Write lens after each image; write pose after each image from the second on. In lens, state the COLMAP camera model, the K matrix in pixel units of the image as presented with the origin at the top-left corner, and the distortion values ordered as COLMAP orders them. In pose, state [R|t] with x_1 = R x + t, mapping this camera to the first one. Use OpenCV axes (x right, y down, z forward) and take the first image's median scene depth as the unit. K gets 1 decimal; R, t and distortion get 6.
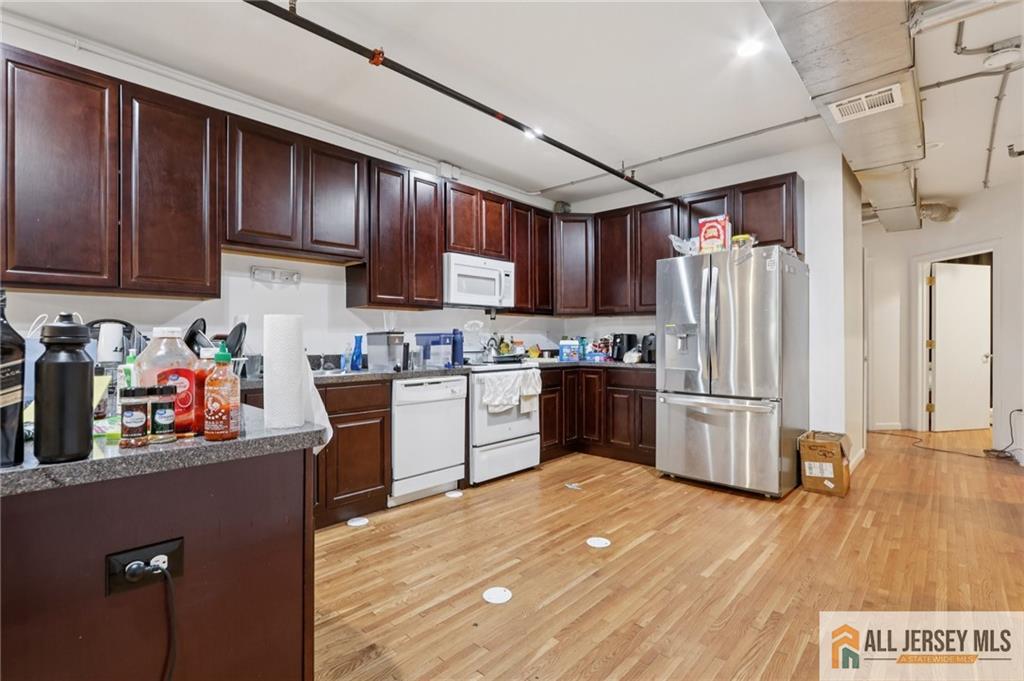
lens RADIAL K [[465.9, 0, 504.4], [0, 465.9, 337.0], [0, 0, 1]] dist [-0.022375, -0.001034]
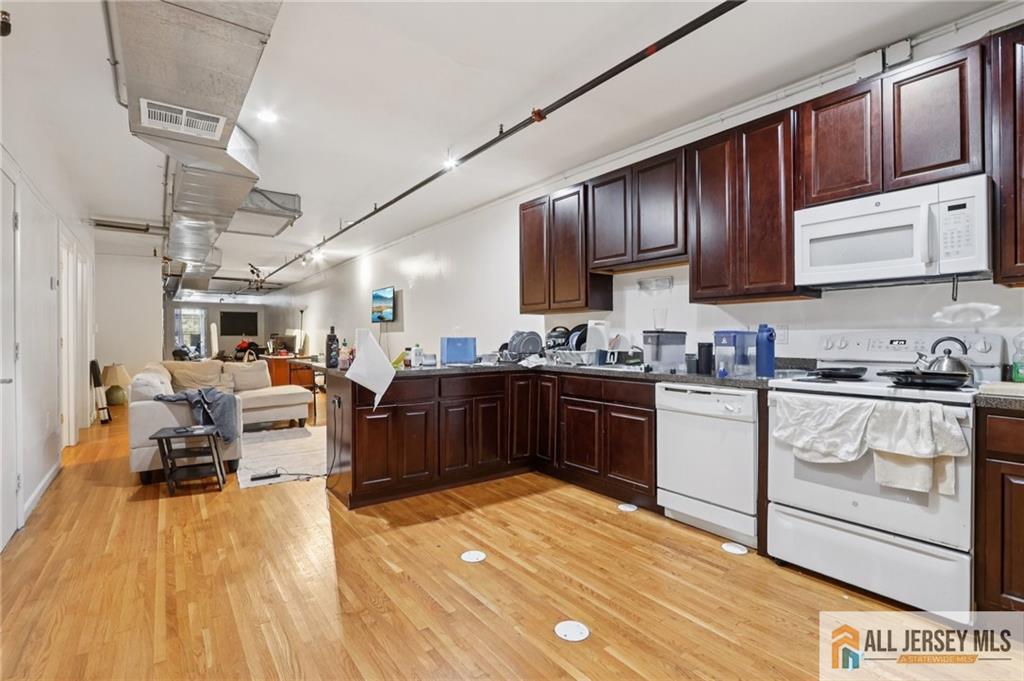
lens RADIAL K [[465.9, 0, 504.1], [0, 465.9, 337.8], [0, 0, 1]] dist [-0.022375, -0.001034]
pose [[-0.163079, -0.001049, -0.986613, 0.772466], [0.000083, 0.999999, -0.001077, 0.004501], [0.986613, -0.000257, -0.163078, 0.867414]]
